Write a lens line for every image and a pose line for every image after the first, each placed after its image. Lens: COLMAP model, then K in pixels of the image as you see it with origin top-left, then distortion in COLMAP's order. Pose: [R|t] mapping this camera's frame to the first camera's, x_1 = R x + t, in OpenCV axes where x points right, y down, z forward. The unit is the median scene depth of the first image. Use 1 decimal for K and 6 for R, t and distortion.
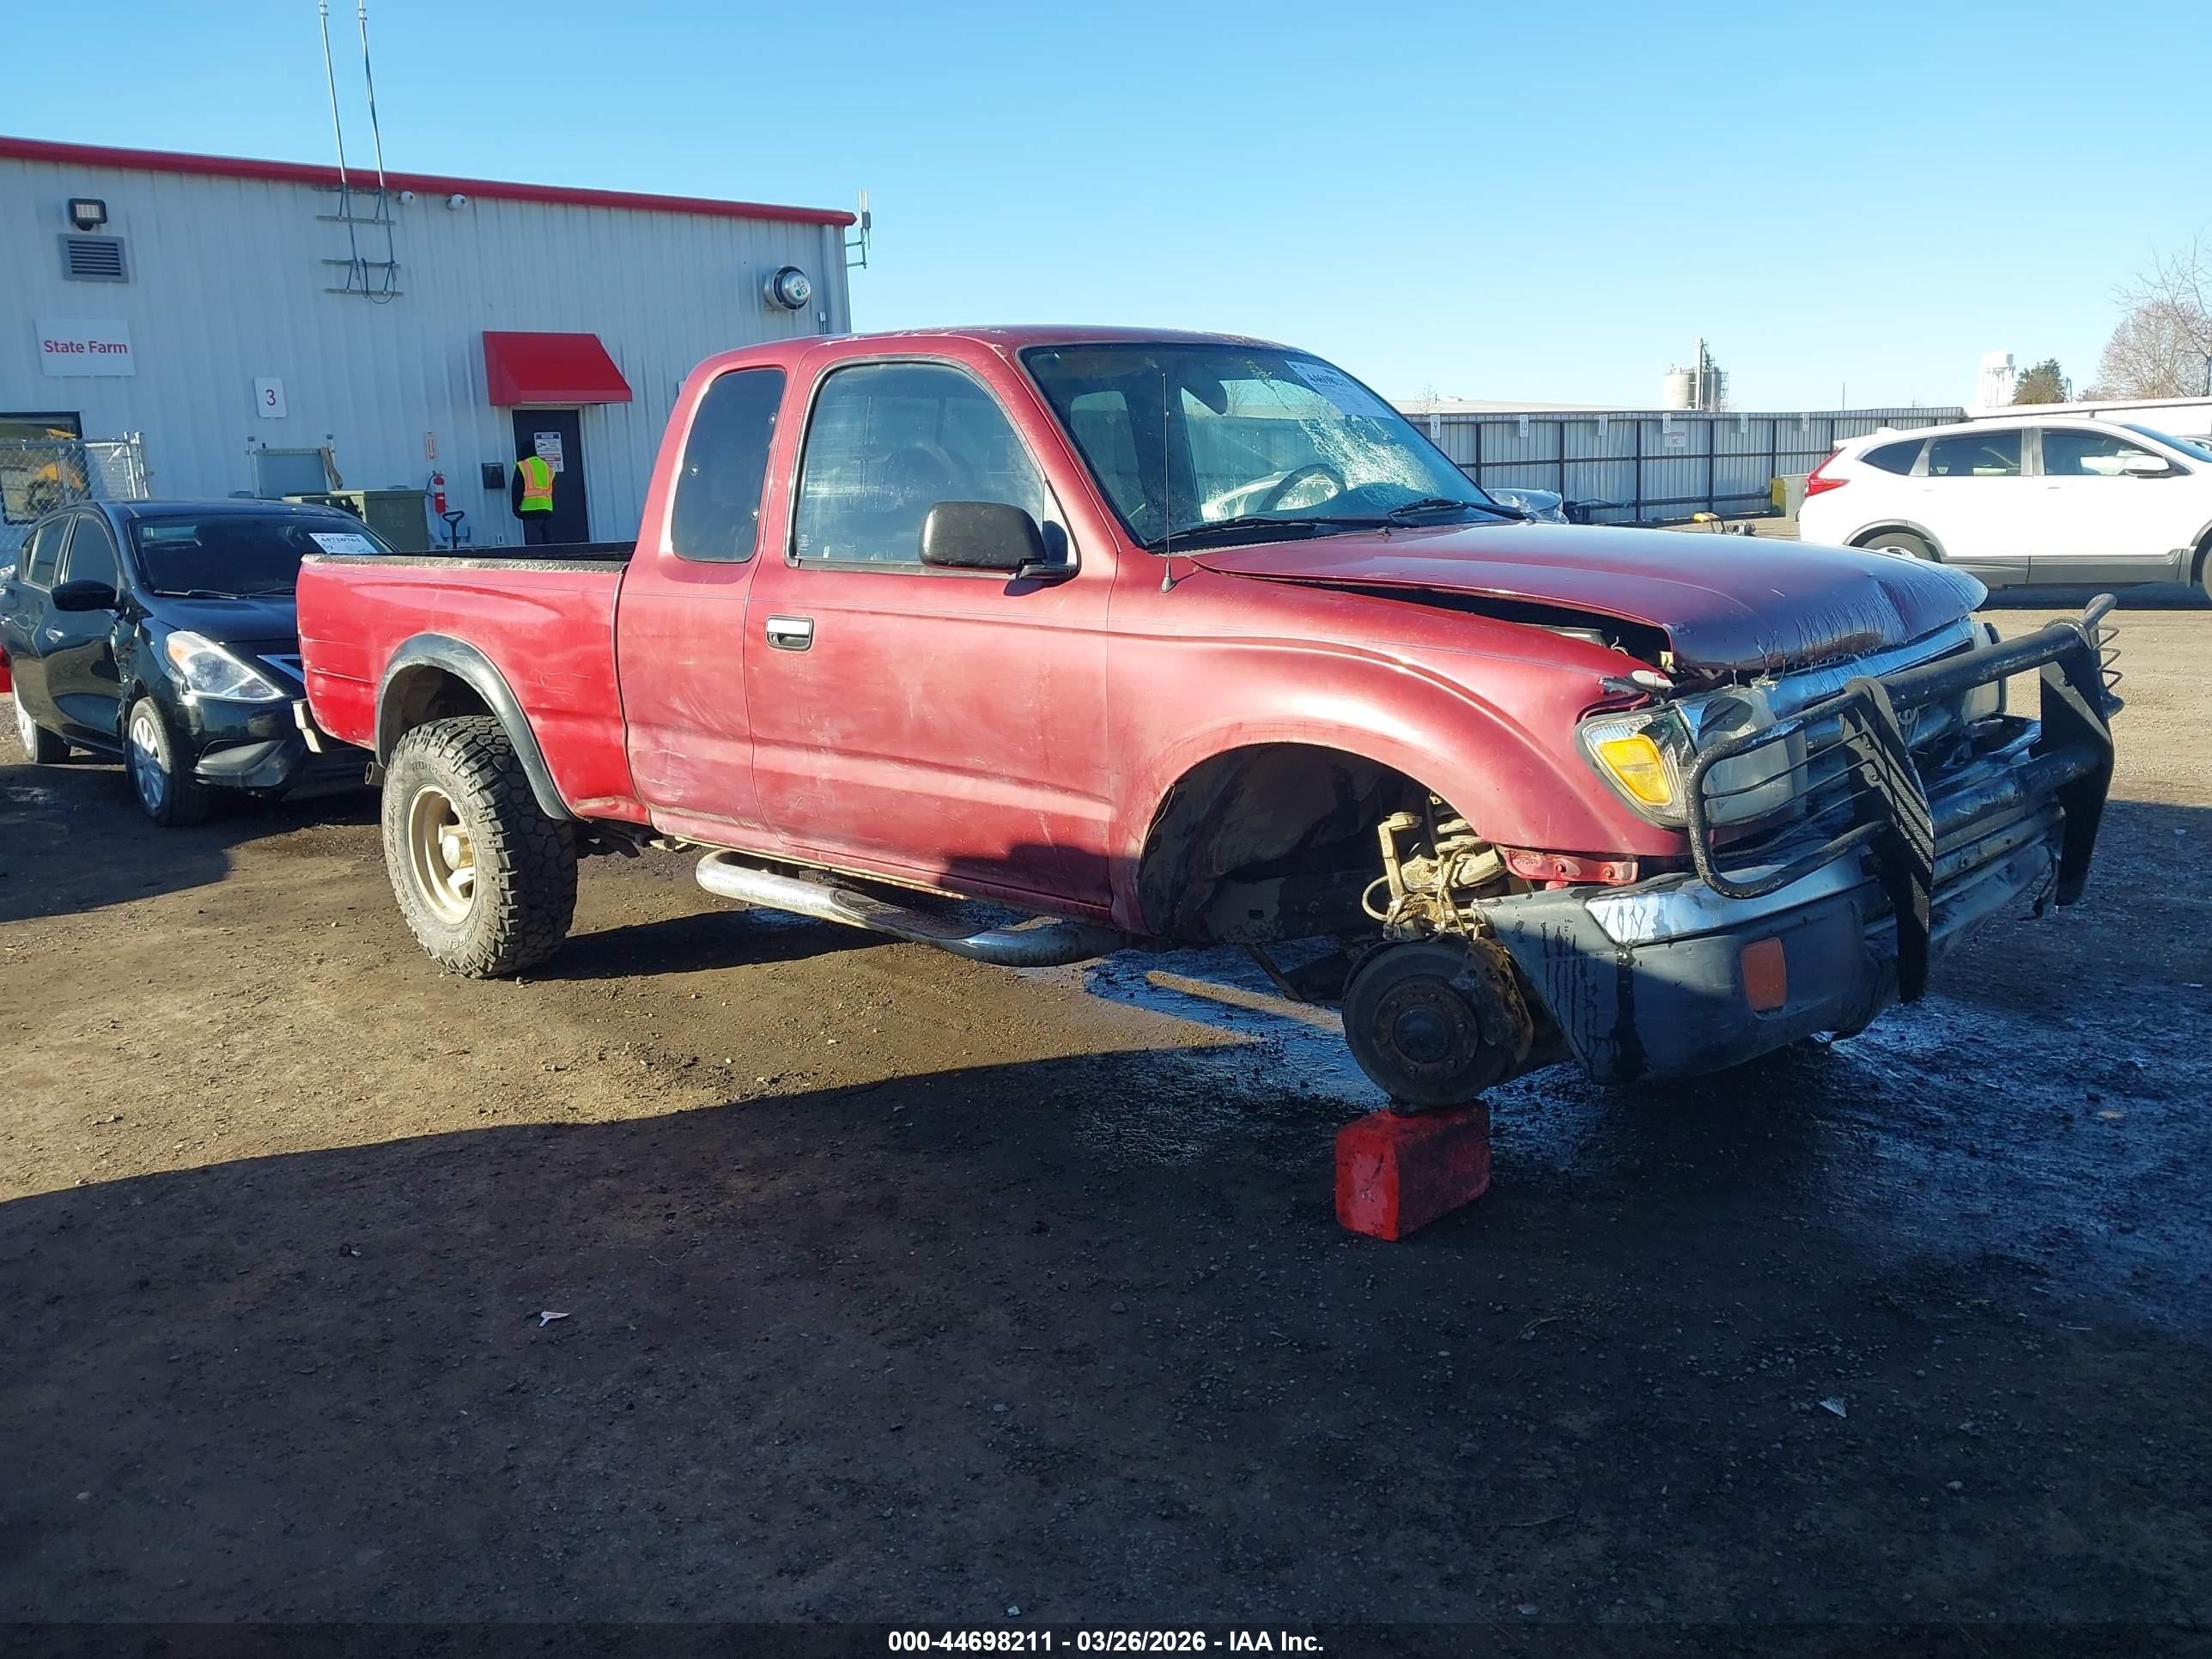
lens RADIAL K [[1815.8, 0, 1114.9], [0, 1815.8, 750.2], [0, 0, 1]] dist [0.018184, -0.005850]
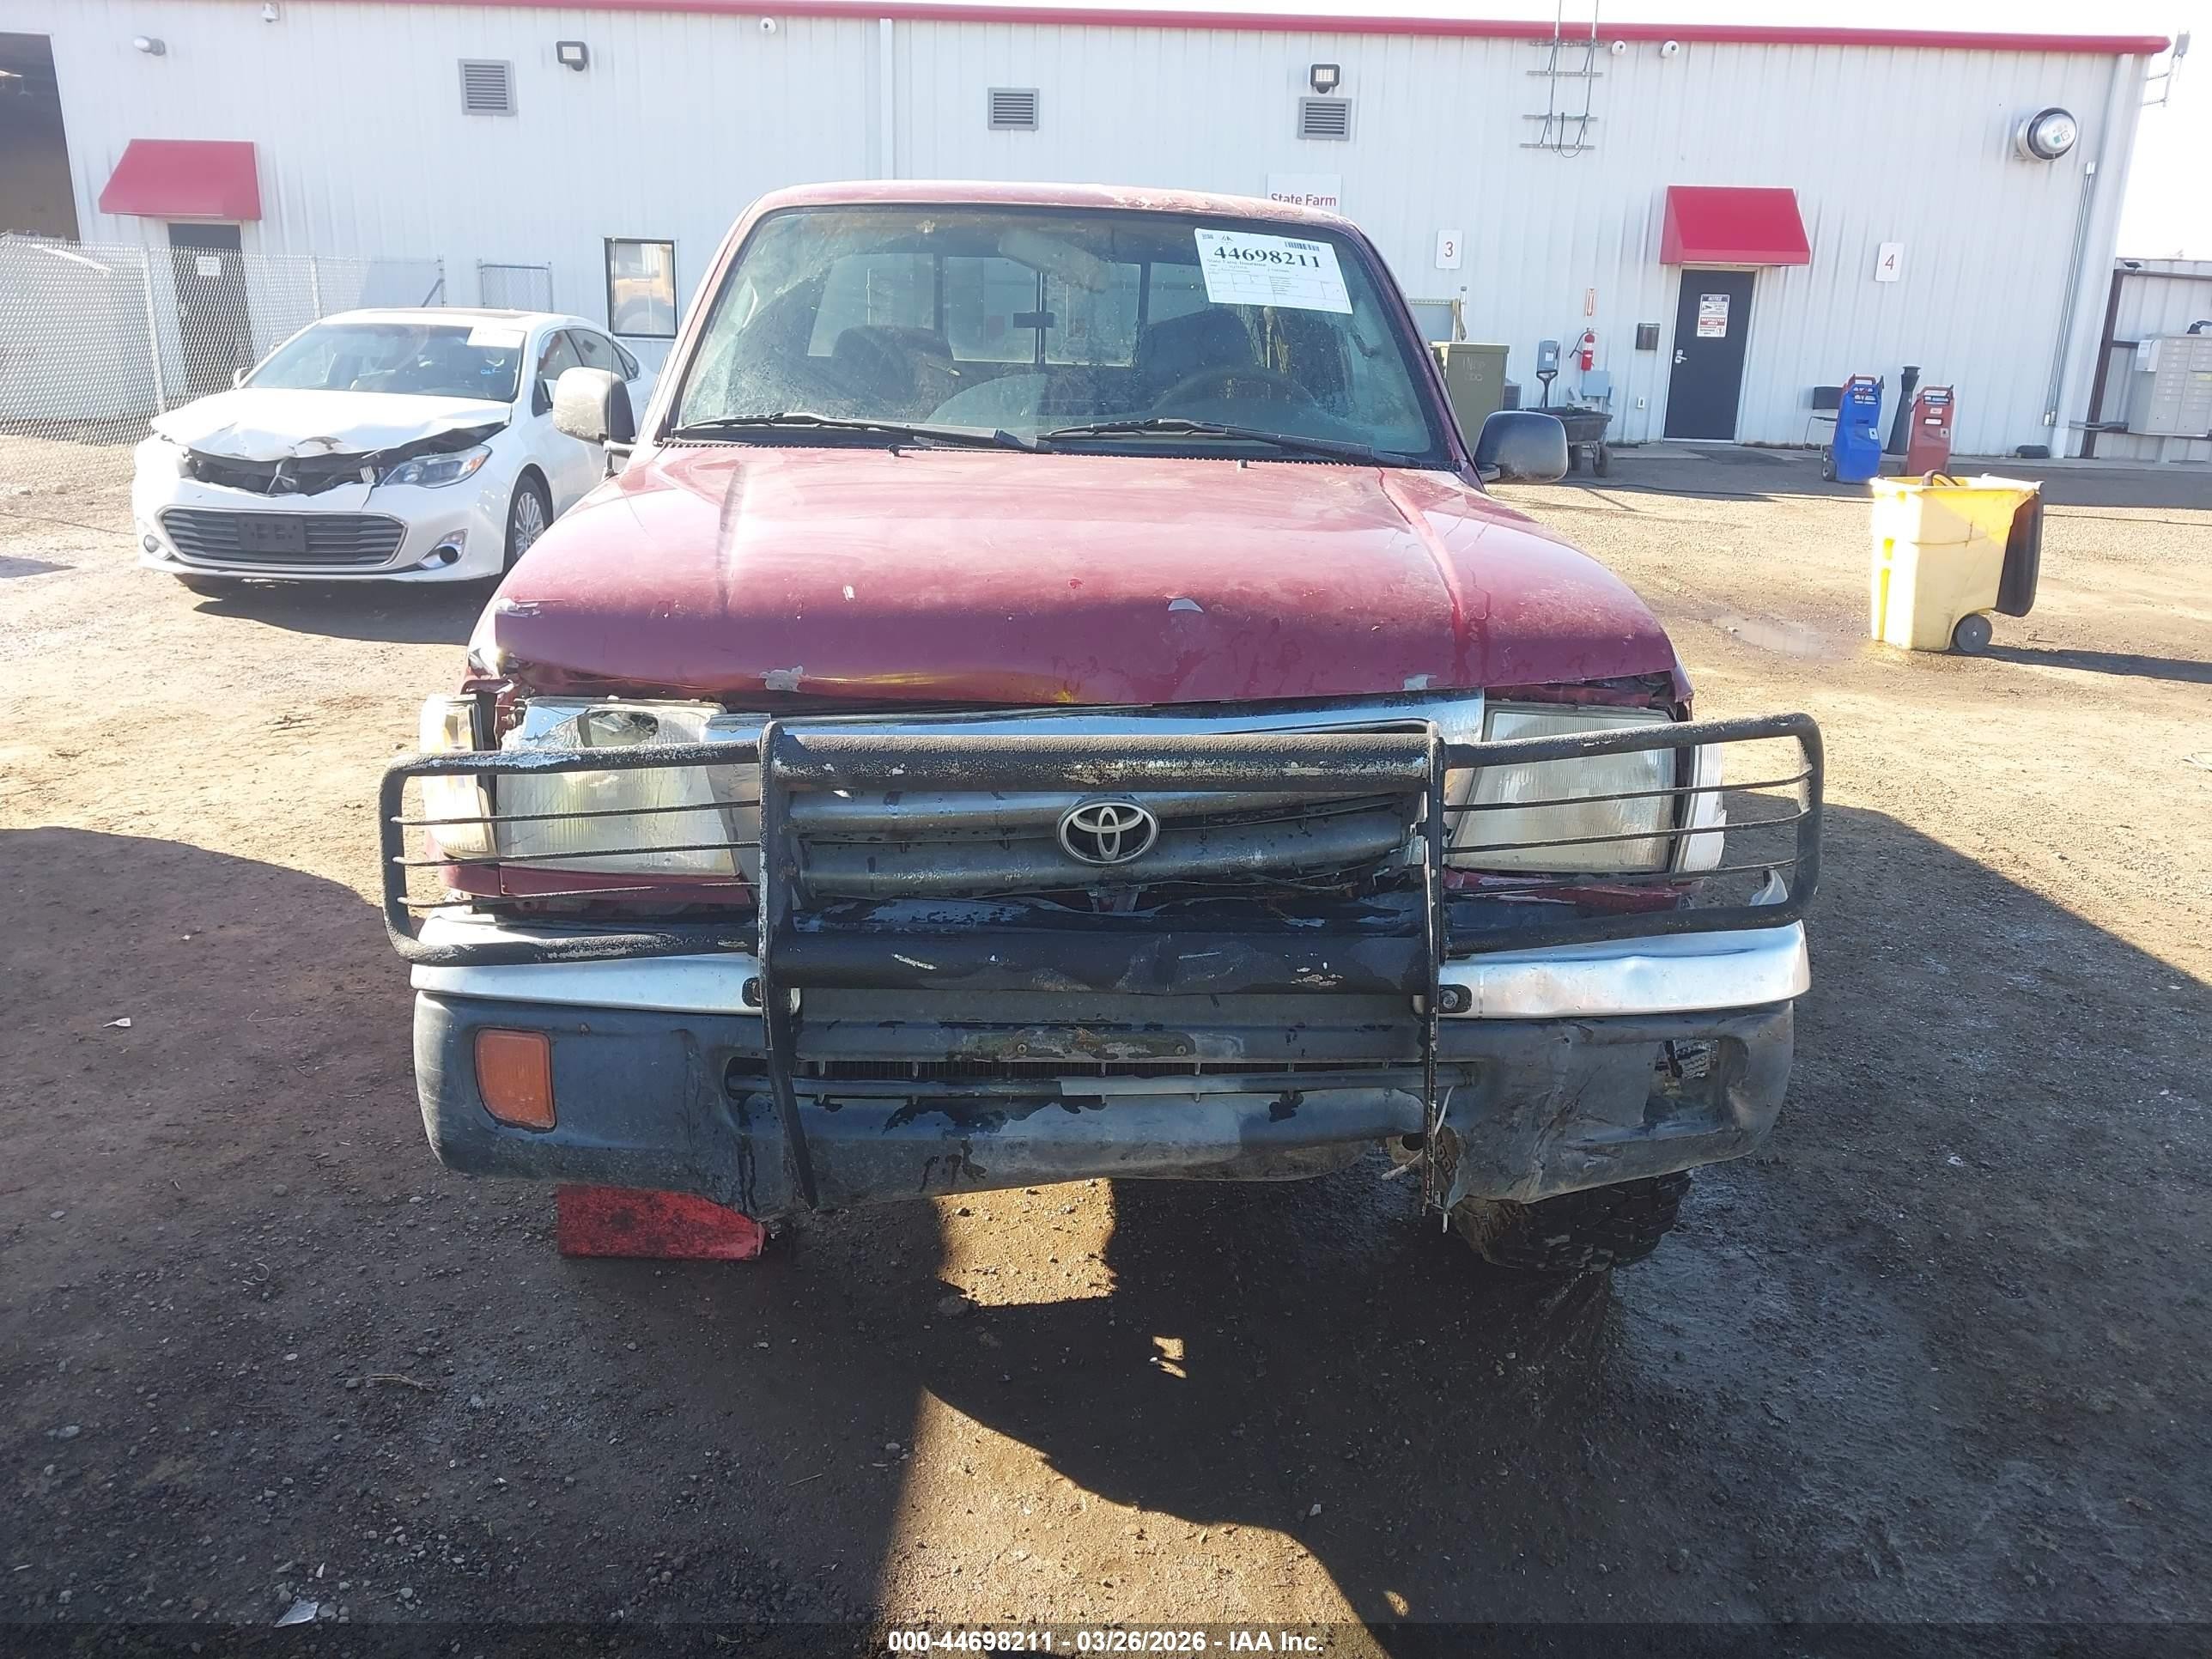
lens RADIAL K [[1734.6, 0, 1117.8], [0, 1734.6, 820.5], [0, 0, 1]] dist [0.021923, -0.006796]
pose [[0.715692, 0.244711, -0.654142, 0.653905], [-0.162449, 0.969246, 0.184856, -0.104719], [0.679261, -0.026035, 0.733435, 0.436154]]
